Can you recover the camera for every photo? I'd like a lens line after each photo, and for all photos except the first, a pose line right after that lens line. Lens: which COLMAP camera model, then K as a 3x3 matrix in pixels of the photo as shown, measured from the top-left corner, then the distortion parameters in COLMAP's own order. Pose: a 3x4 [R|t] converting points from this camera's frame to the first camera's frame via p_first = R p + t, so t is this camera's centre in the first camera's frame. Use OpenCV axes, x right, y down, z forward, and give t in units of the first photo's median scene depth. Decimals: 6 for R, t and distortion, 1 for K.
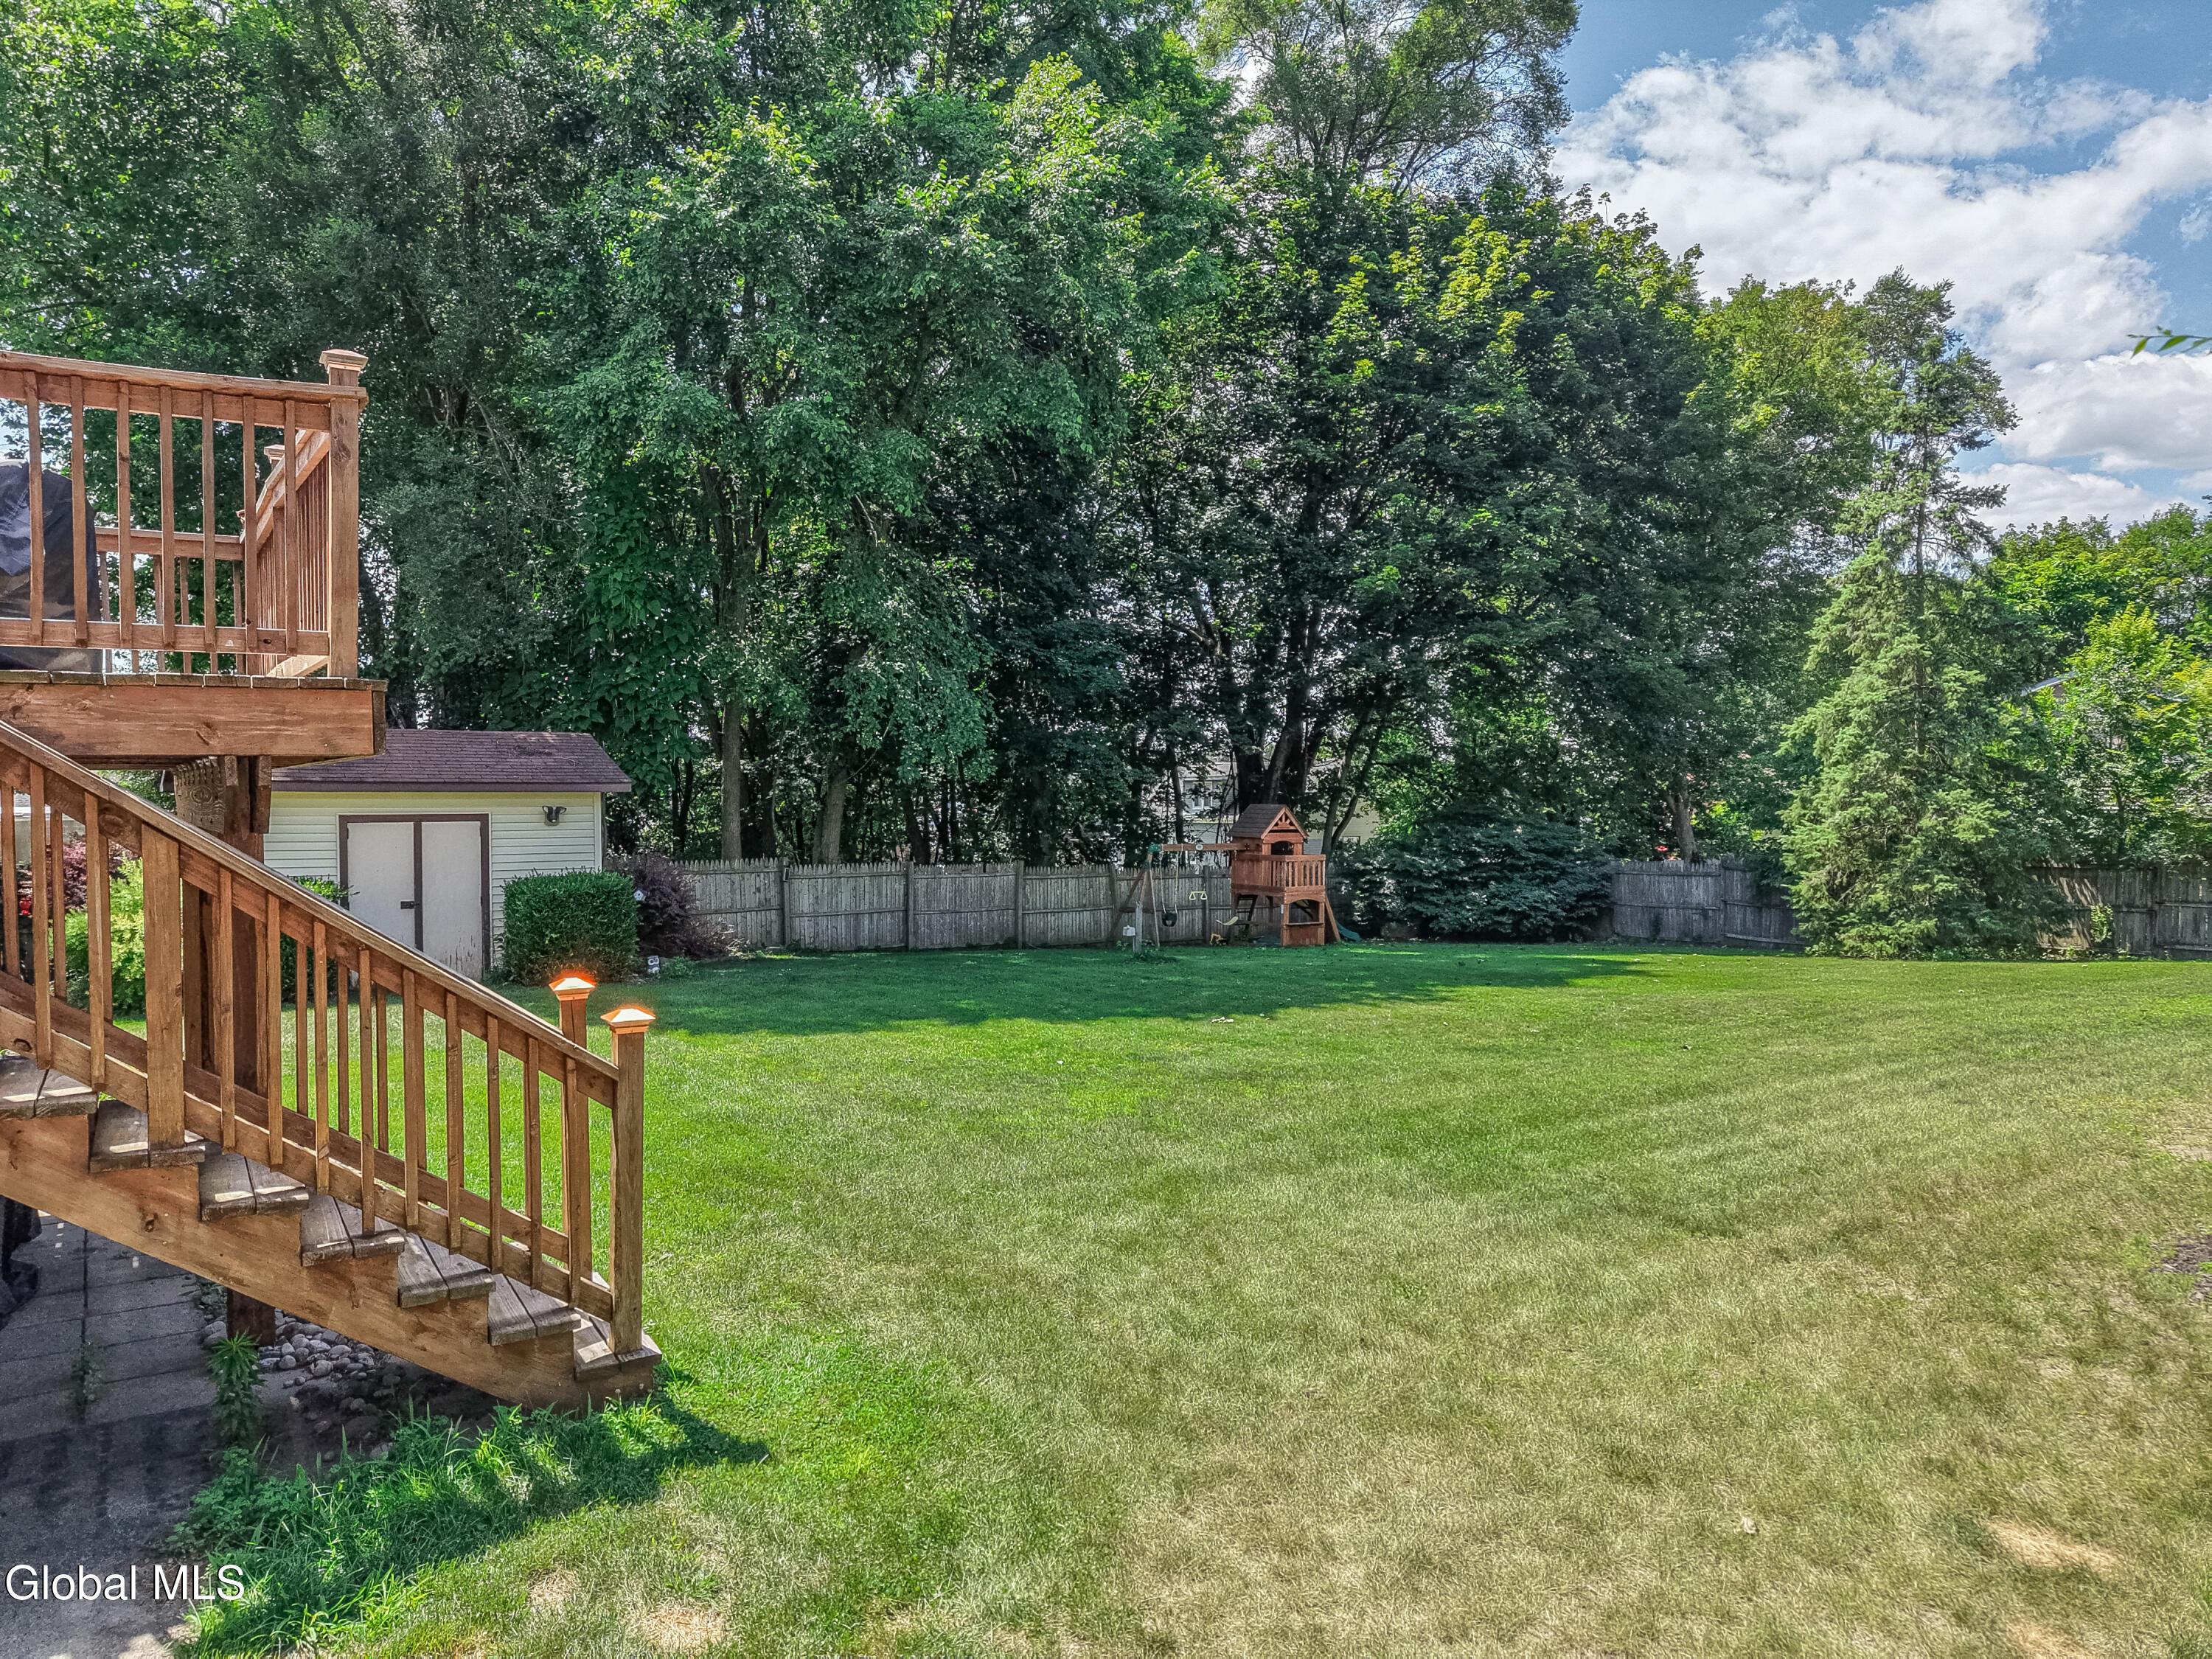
lens RADIAL K [[1472.2, 0, 1102.9], [0, 1472.2, 831.5], [0, 0, 1]] dist [0.031837, -0.028876]
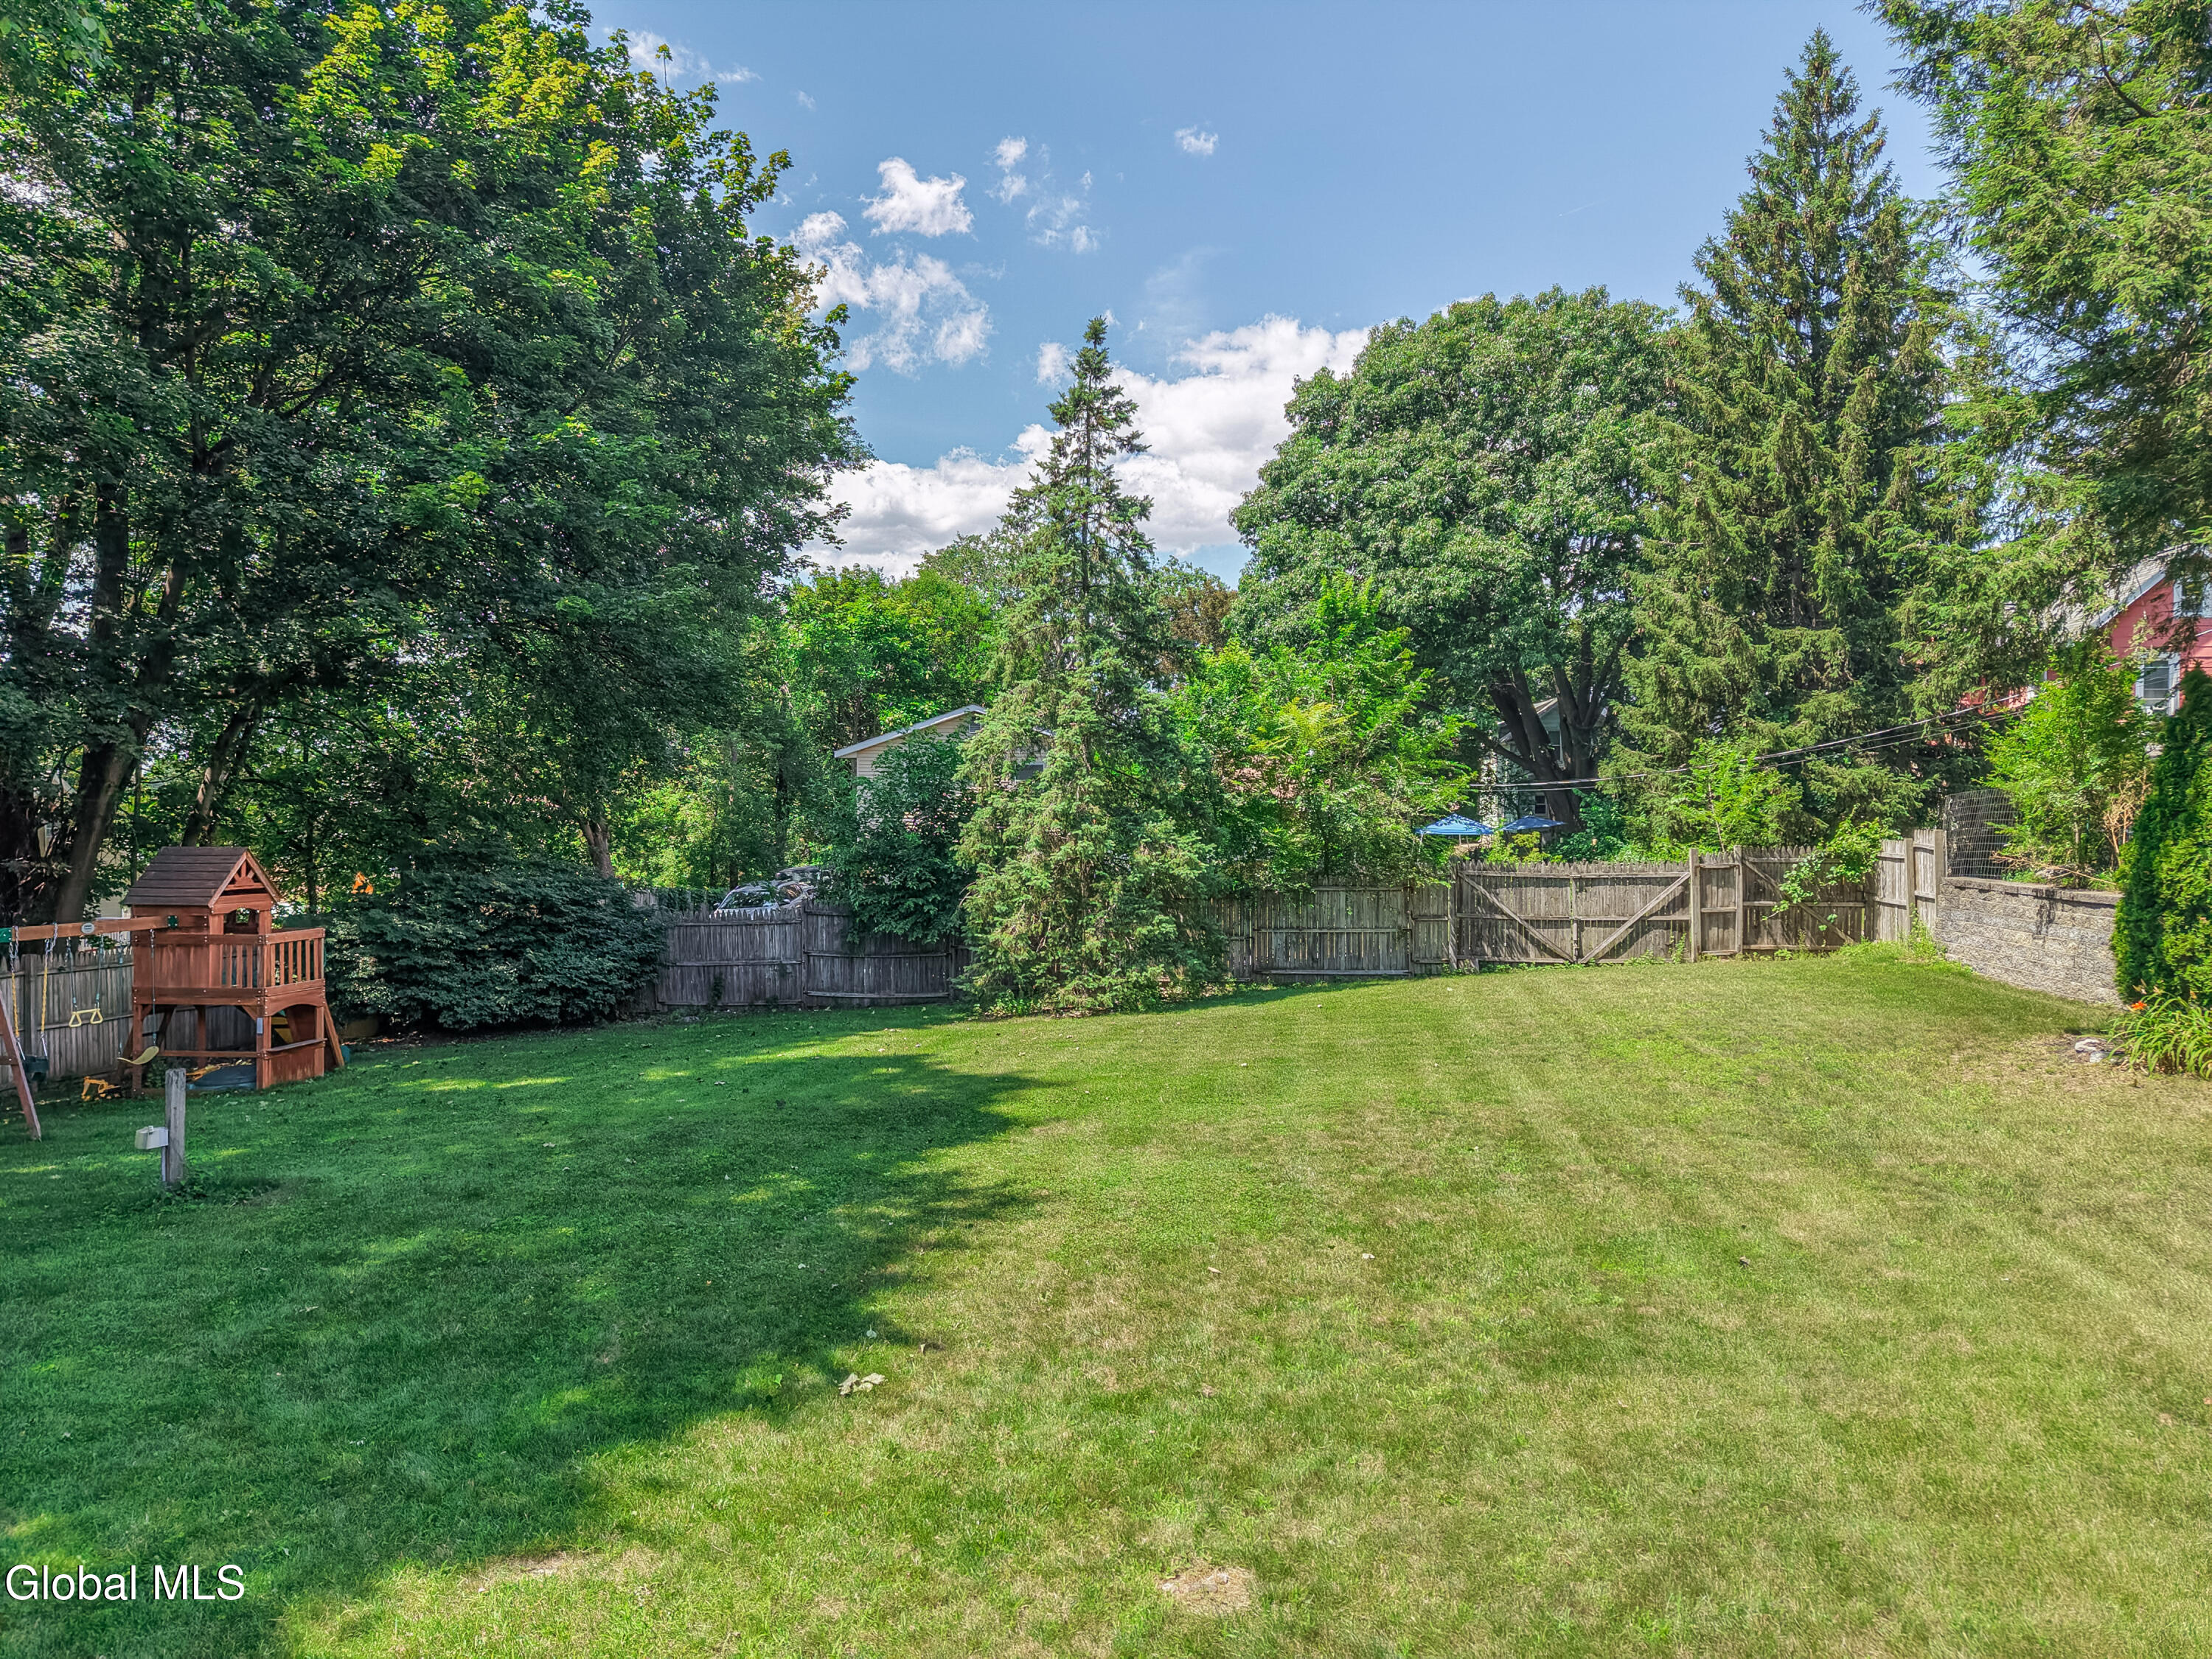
lens RADIAL K [[1472.2, 0, 1111.4], [0, 1472.2, 825.0], [0, 0, 1]] dist [0.031837, -0.028876]
pose [[0.651528, -0.006506, 0.758597, -0.102472], [0.022236, 0.999697, -0.010523, -0.013338], [-0.758299, 0.023724, 0.651475, 0.343235]]
